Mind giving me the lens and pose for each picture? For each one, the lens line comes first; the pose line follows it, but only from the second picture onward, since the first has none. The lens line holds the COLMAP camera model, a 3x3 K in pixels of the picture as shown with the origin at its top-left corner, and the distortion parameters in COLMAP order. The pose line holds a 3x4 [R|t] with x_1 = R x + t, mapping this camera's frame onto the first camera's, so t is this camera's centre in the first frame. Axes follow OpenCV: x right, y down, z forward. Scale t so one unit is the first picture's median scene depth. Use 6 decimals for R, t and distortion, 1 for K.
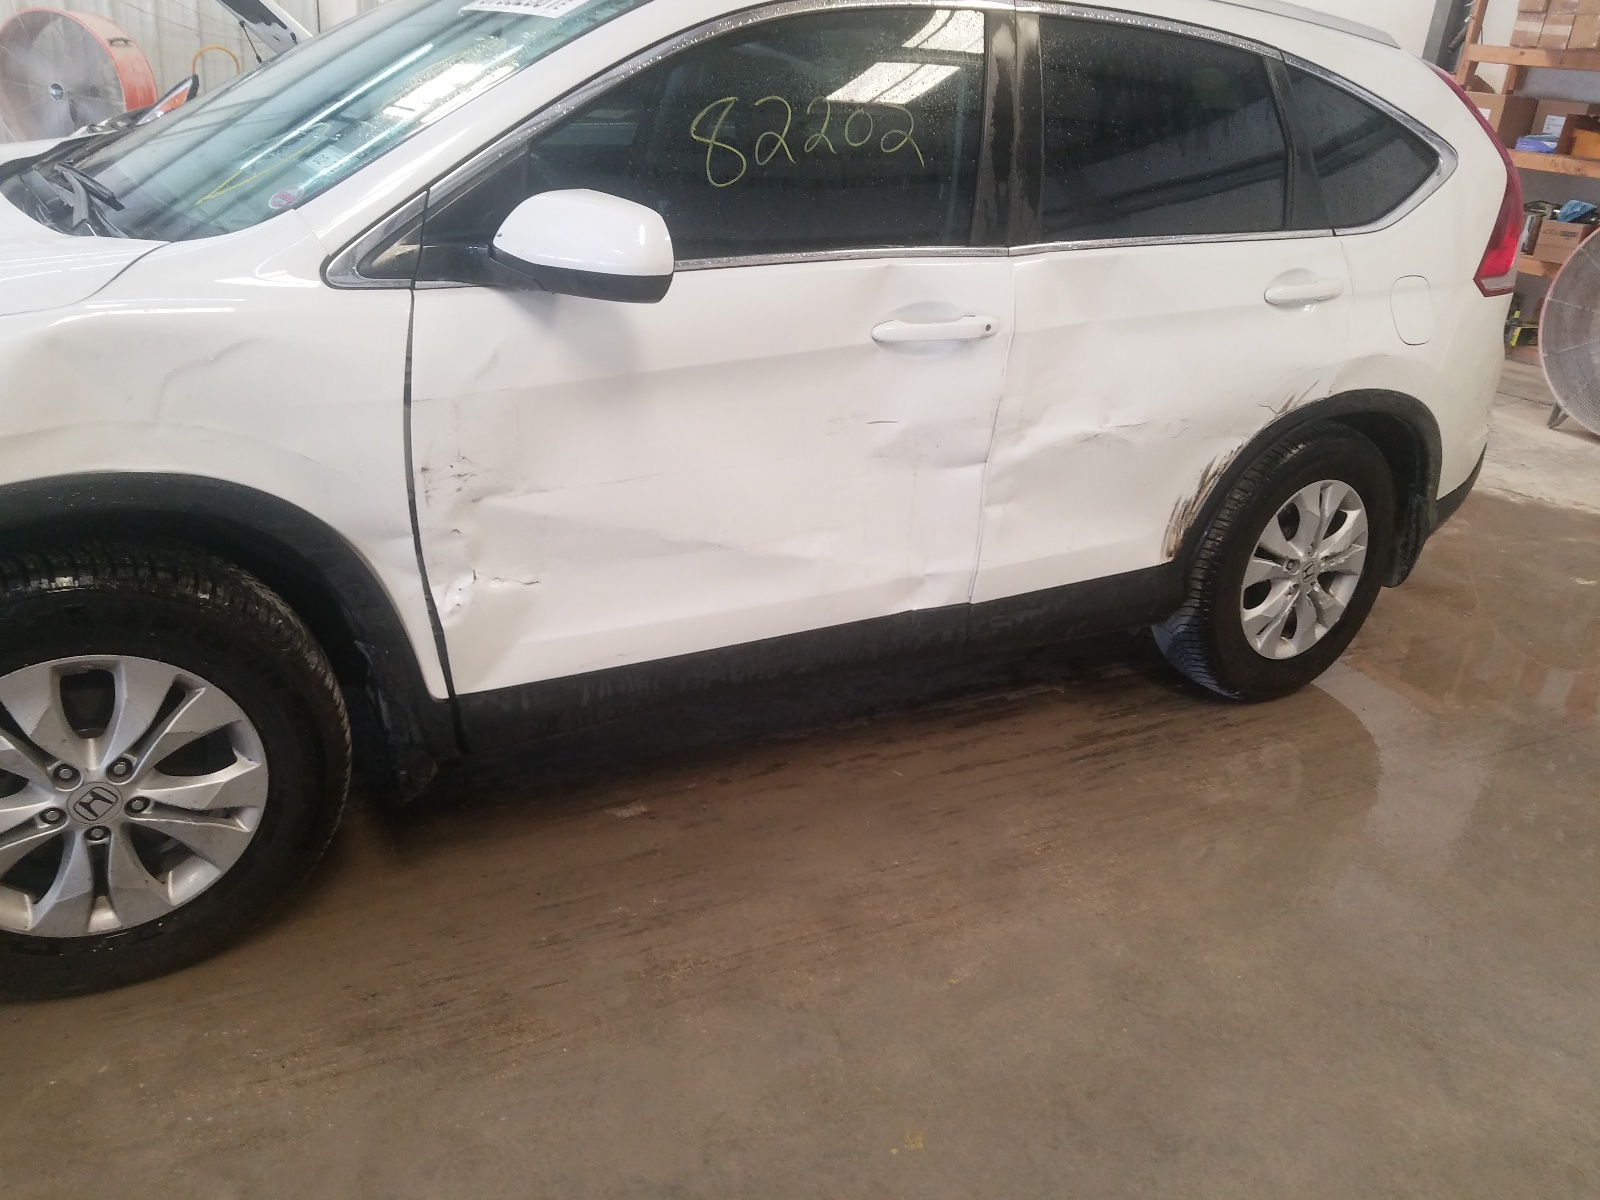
lens RADIAL K [[1277.2, 0, 800.0], [0, 1277.2, 600.0], [0, 0, 1]] dist [0.004755, 0.001237]
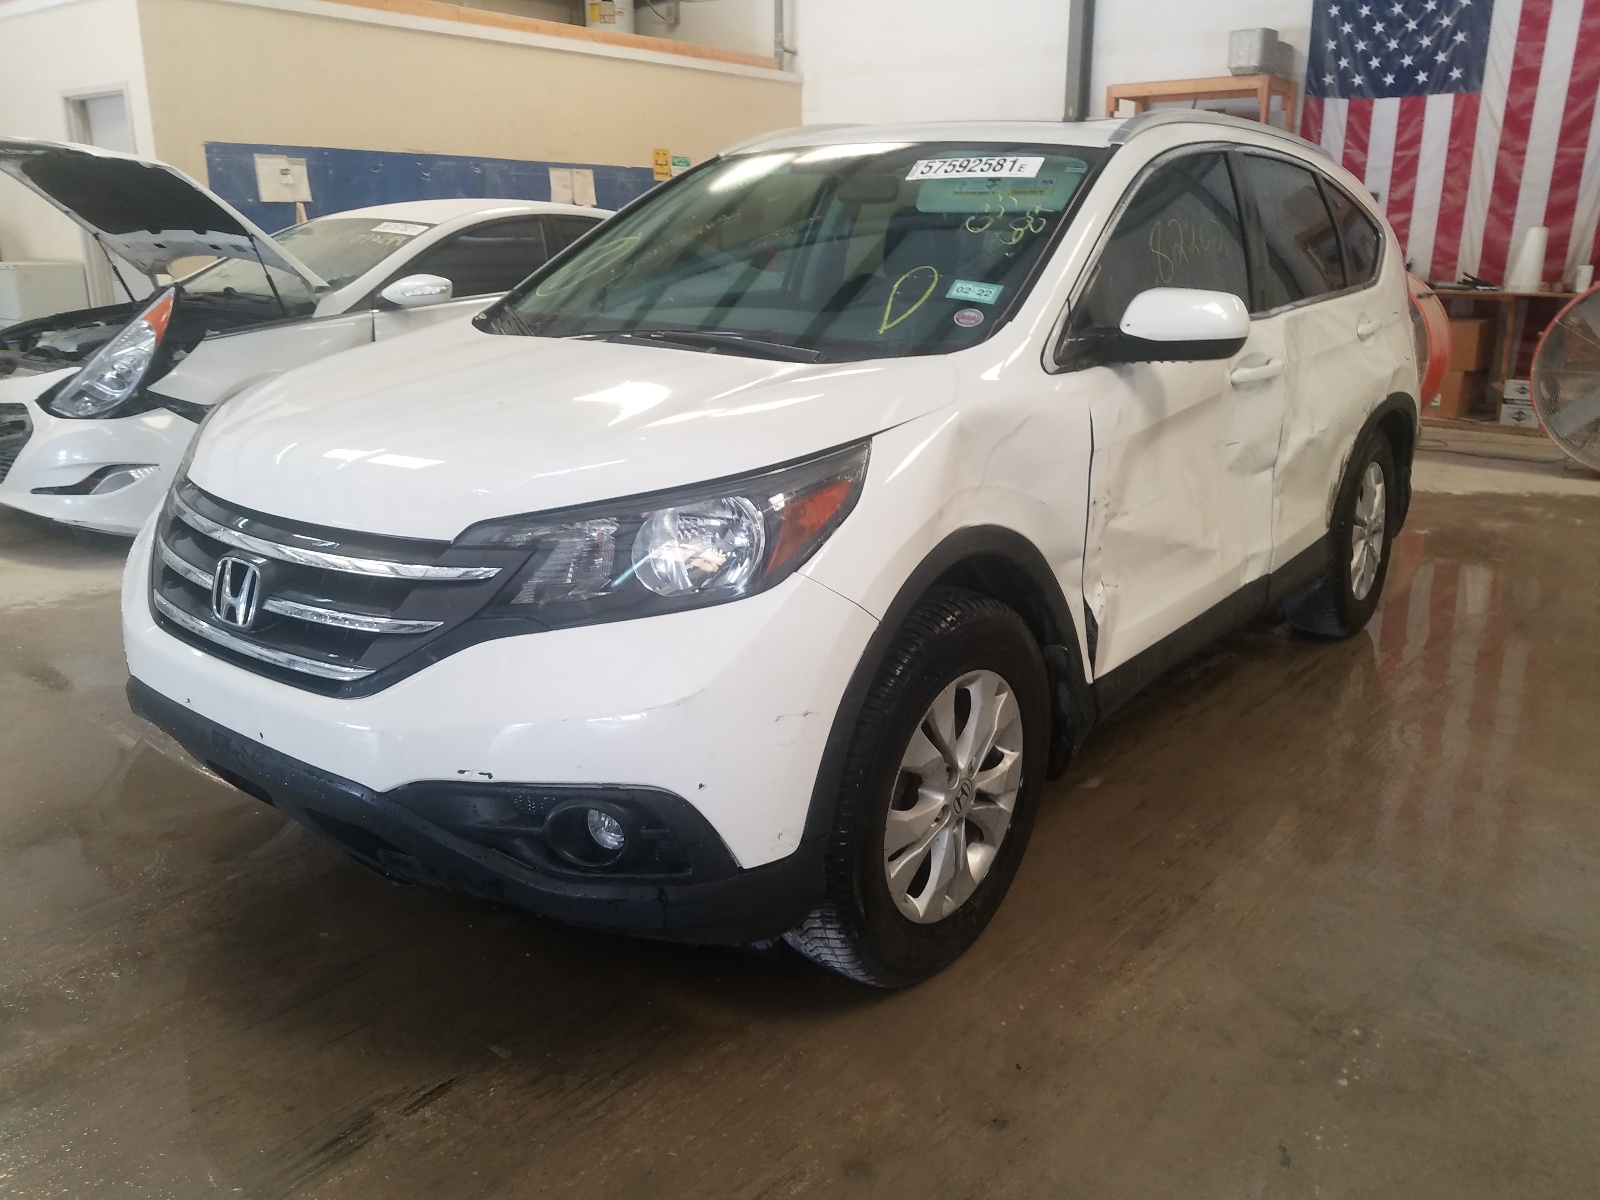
lens RADIAL K [[1277.2, 0, 800.0], [0, 1277.2, 600.0], [0, 0, 1]] dist [0.004755, 0.001237]
pose [[0.926823, -0.182314, 0.328271, -0.907825], [0.217441, 0.973313, -0.073357, 0.024364], [-0.306136, 0.139368, 0.941731, -0.128371]]
